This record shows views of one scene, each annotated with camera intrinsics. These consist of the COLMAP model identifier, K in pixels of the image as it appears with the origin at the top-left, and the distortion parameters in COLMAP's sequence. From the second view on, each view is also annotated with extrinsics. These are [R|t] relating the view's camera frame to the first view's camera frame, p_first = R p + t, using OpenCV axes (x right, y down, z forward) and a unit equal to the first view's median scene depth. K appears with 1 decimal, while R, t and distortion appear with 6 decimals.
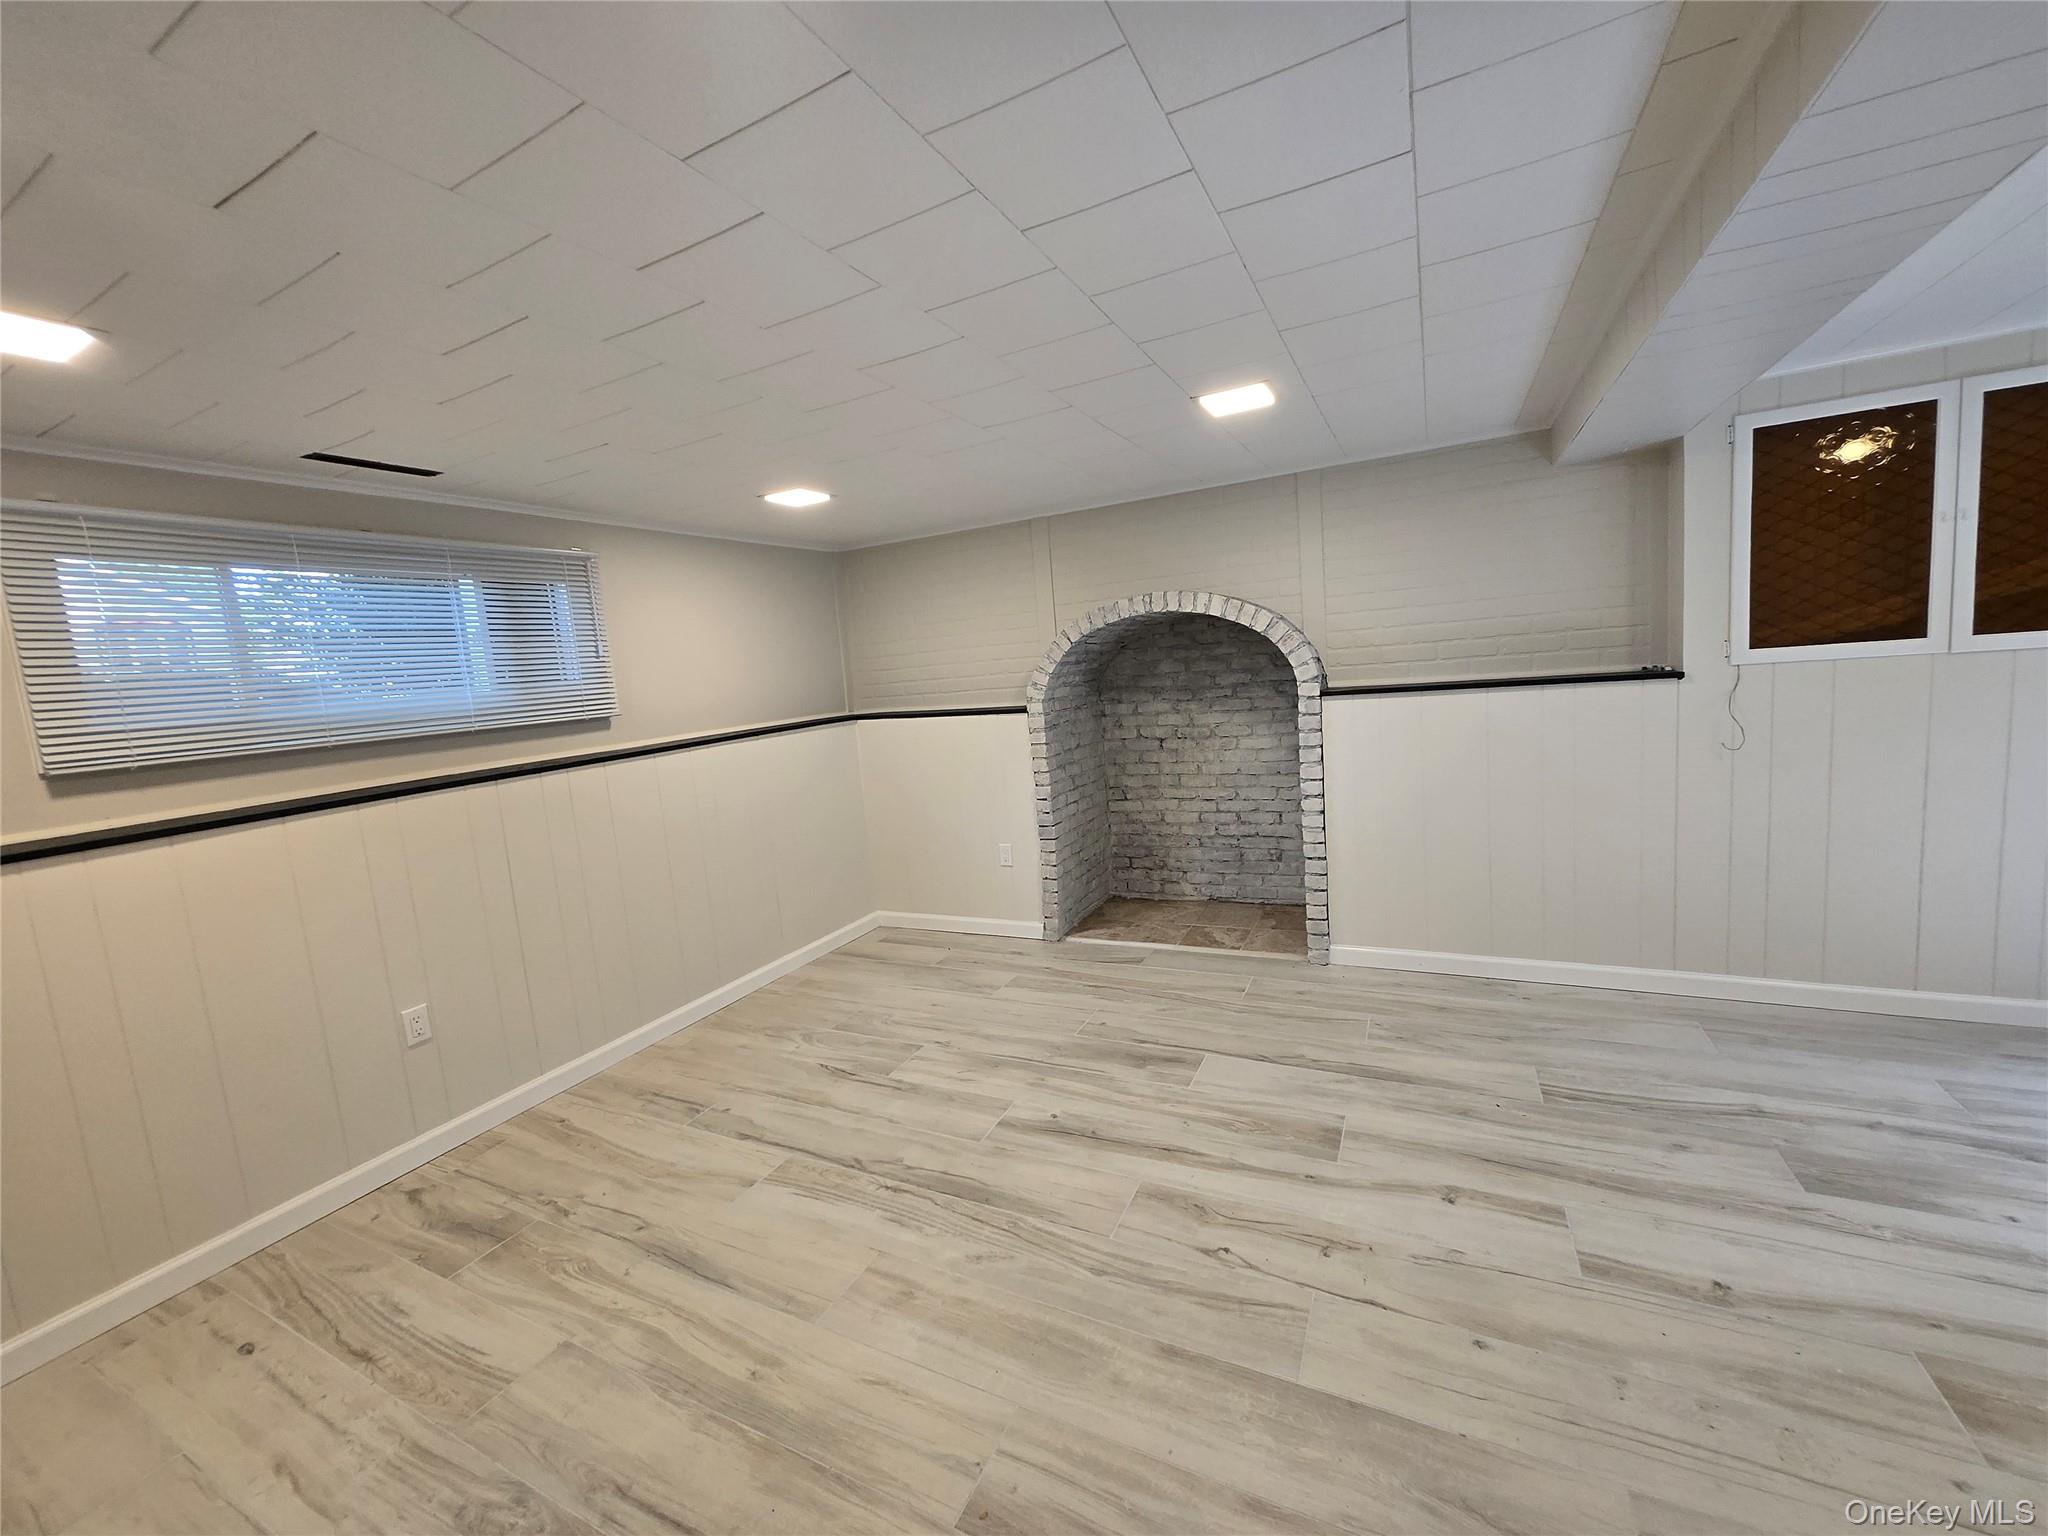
lens RADIAL K [[800.7, 0, 1019.8], [0, 800.7, 764.5], [0, 0, 1]] dist [-0.002224, -0.000577]
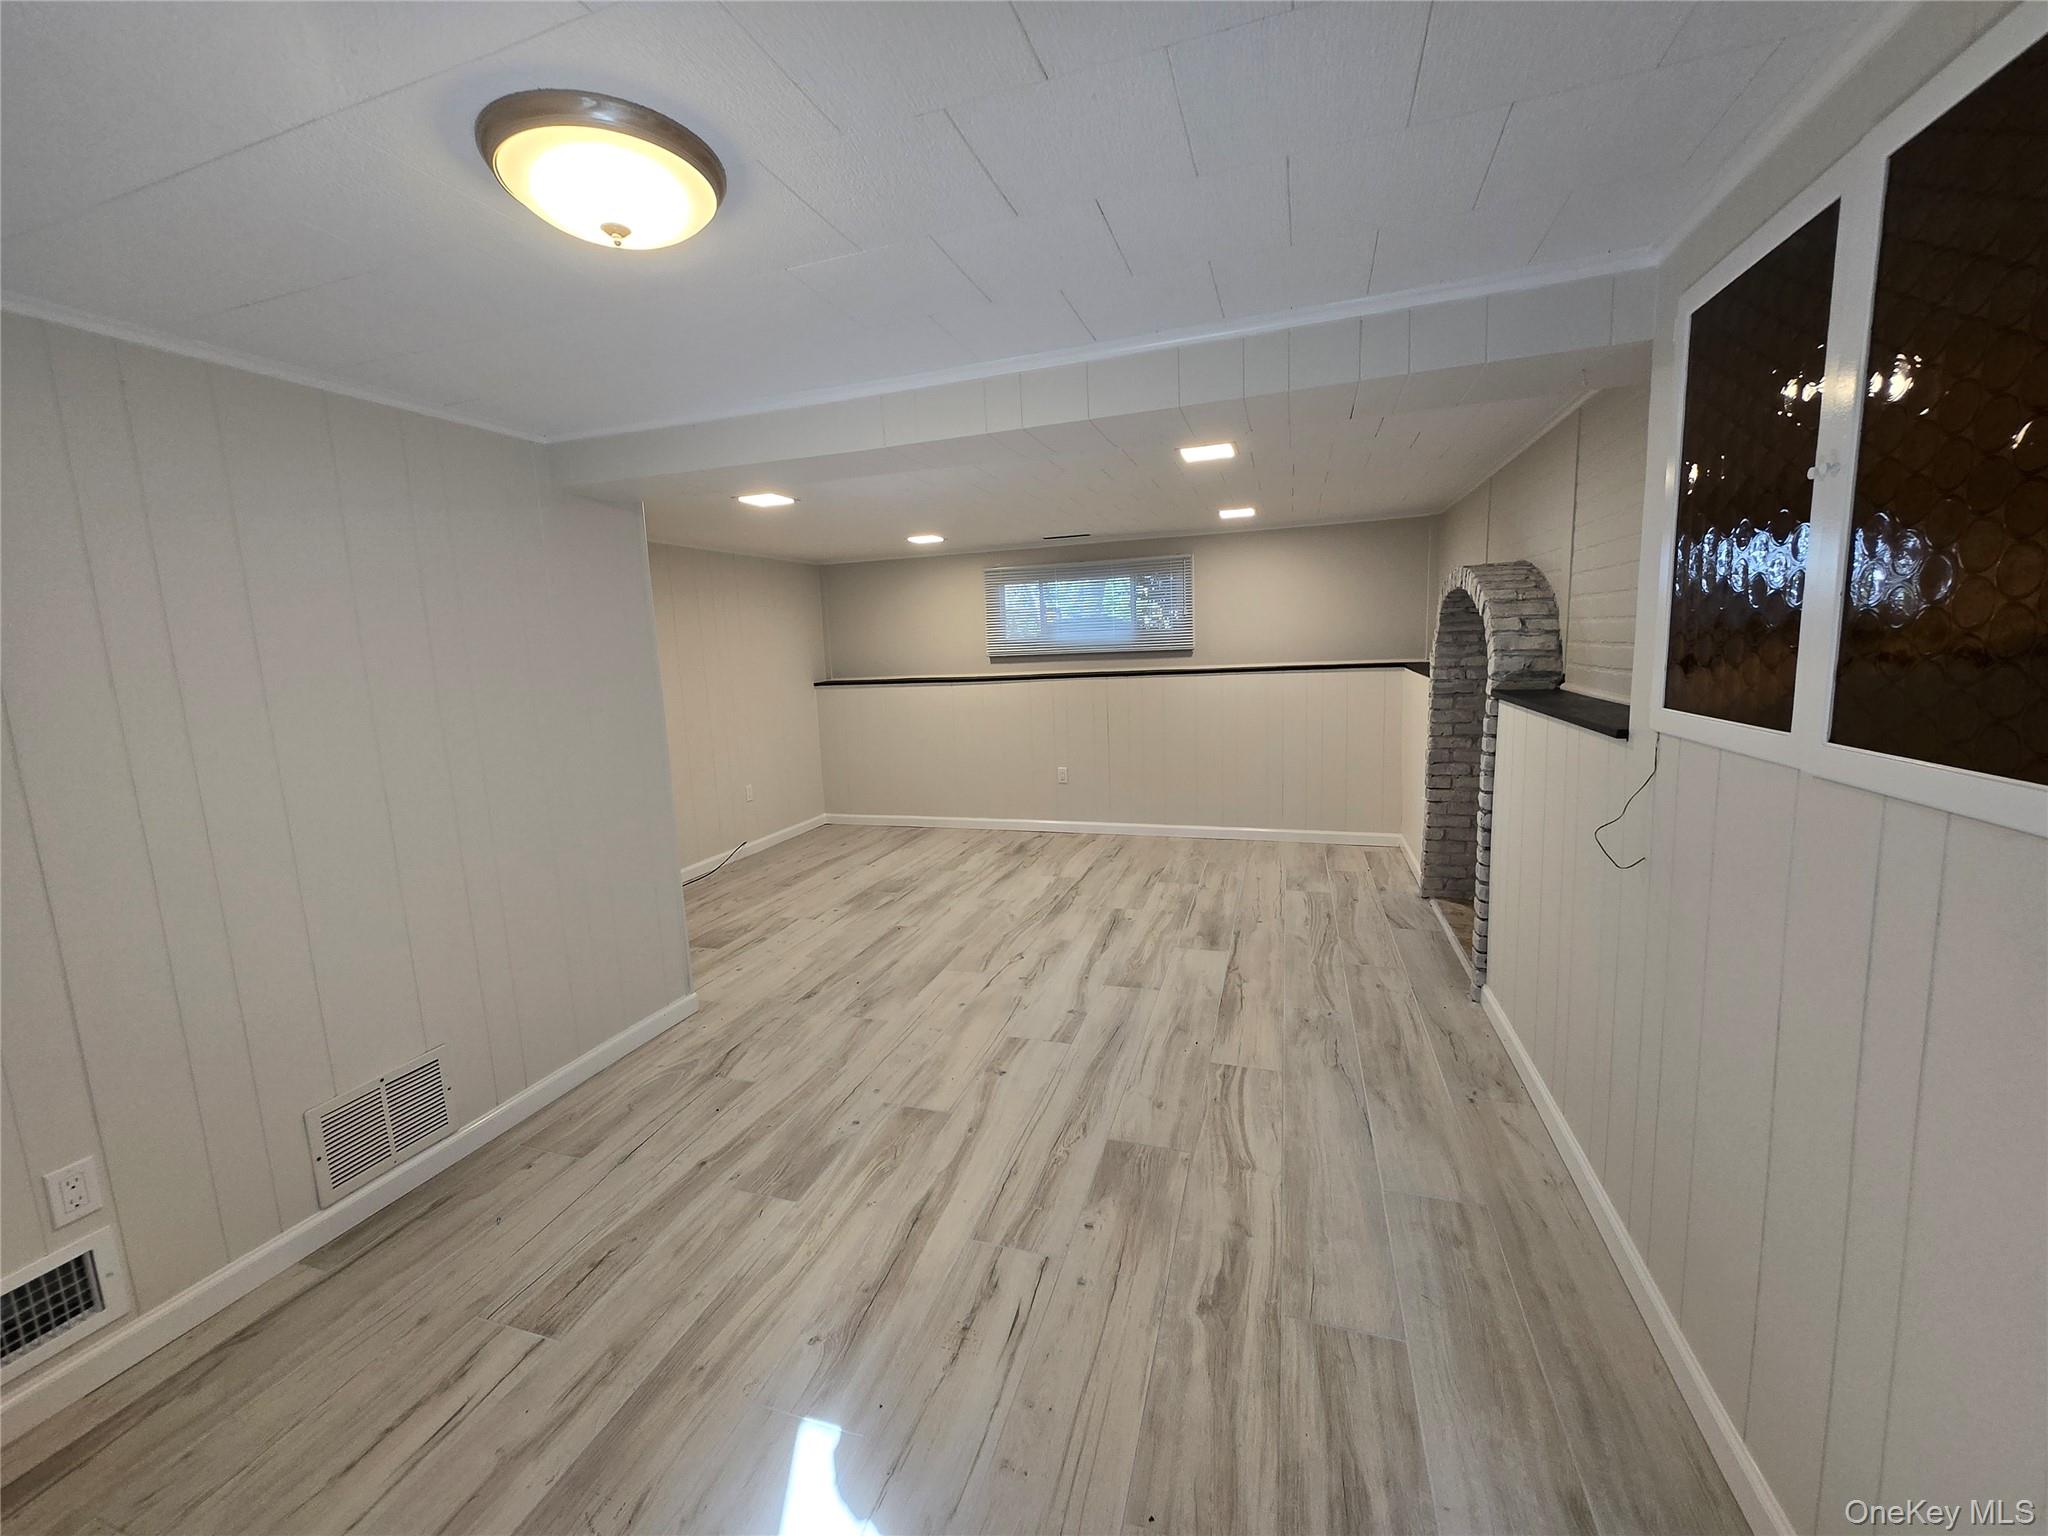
lens RADIAL K [[800.7, 0, 1020.3], [0, 800.7, 762.4], [0, 0, 1]] dist [-0.002224, -0.000577]
pose [[0.152008, 0.220831, -0.963394, 1.770485], [-0.093814, 0.973544, 0.208355, -0.228257], [0.983917, 0.058708, 0.168703, 0.558696]]
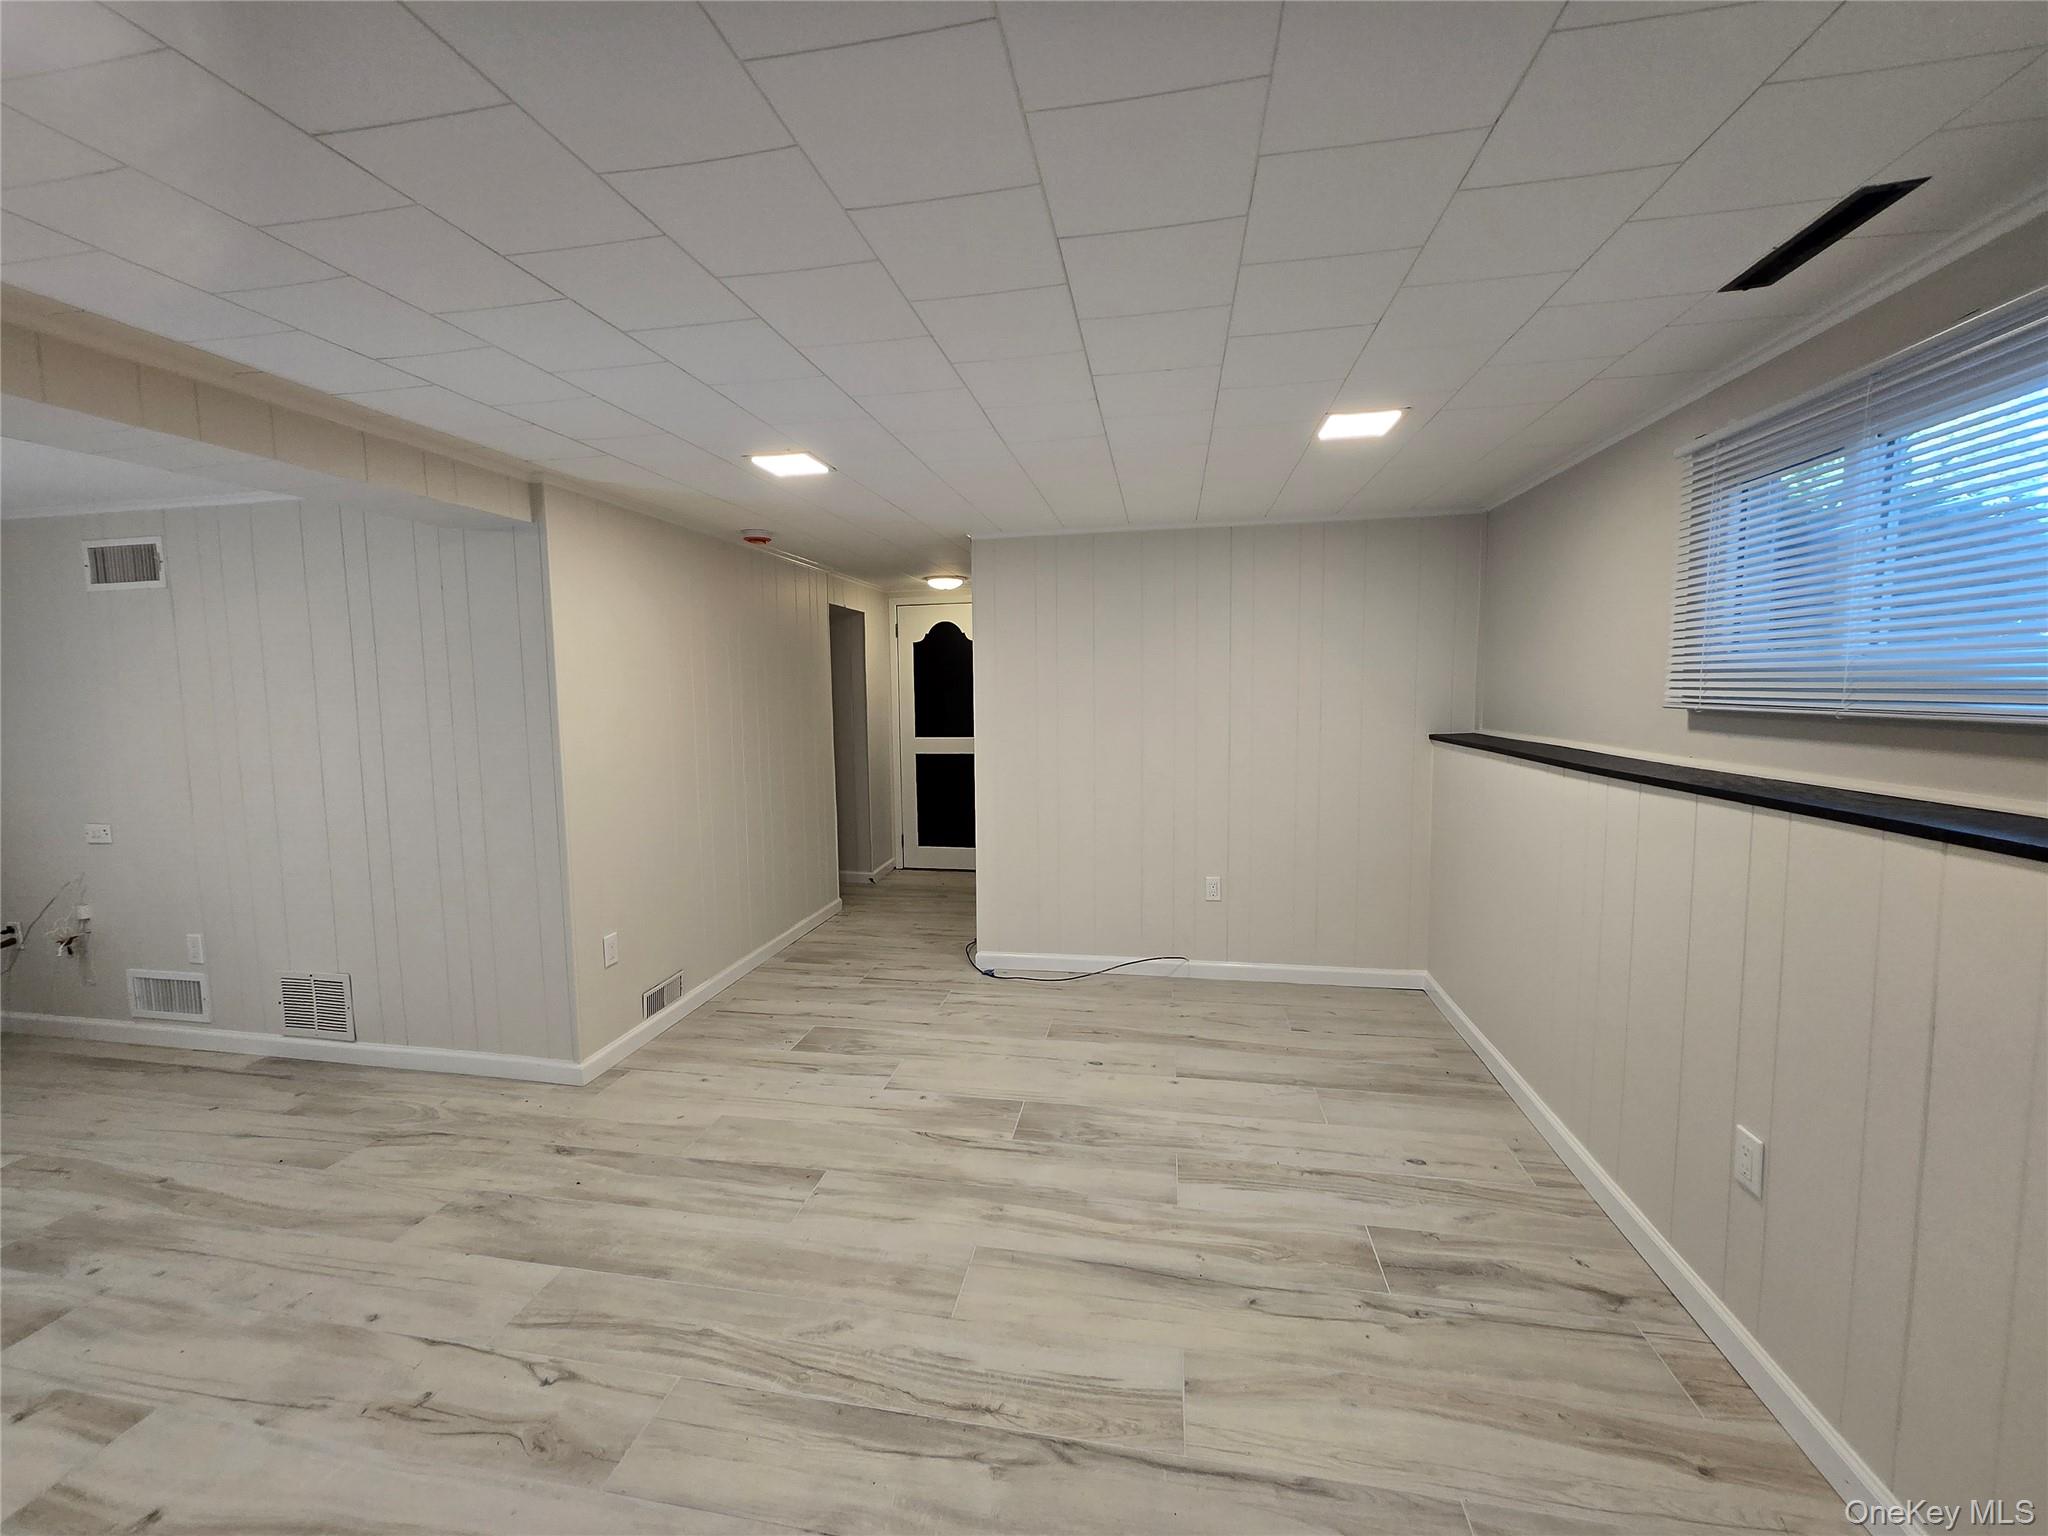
lens RADIAL K [[800.7, 0, 1022.7], [0, 800.7, 763.3], [0, 0, 1]] dist [-0.002224, -0.000577]
pose [[-0.952511, 0.123654, -0.278268, -0.070436], [0.056708, 0.969884, 0.236875, -0.199146], [0.299178, 0.209846, -0.930837, 1.596392]]
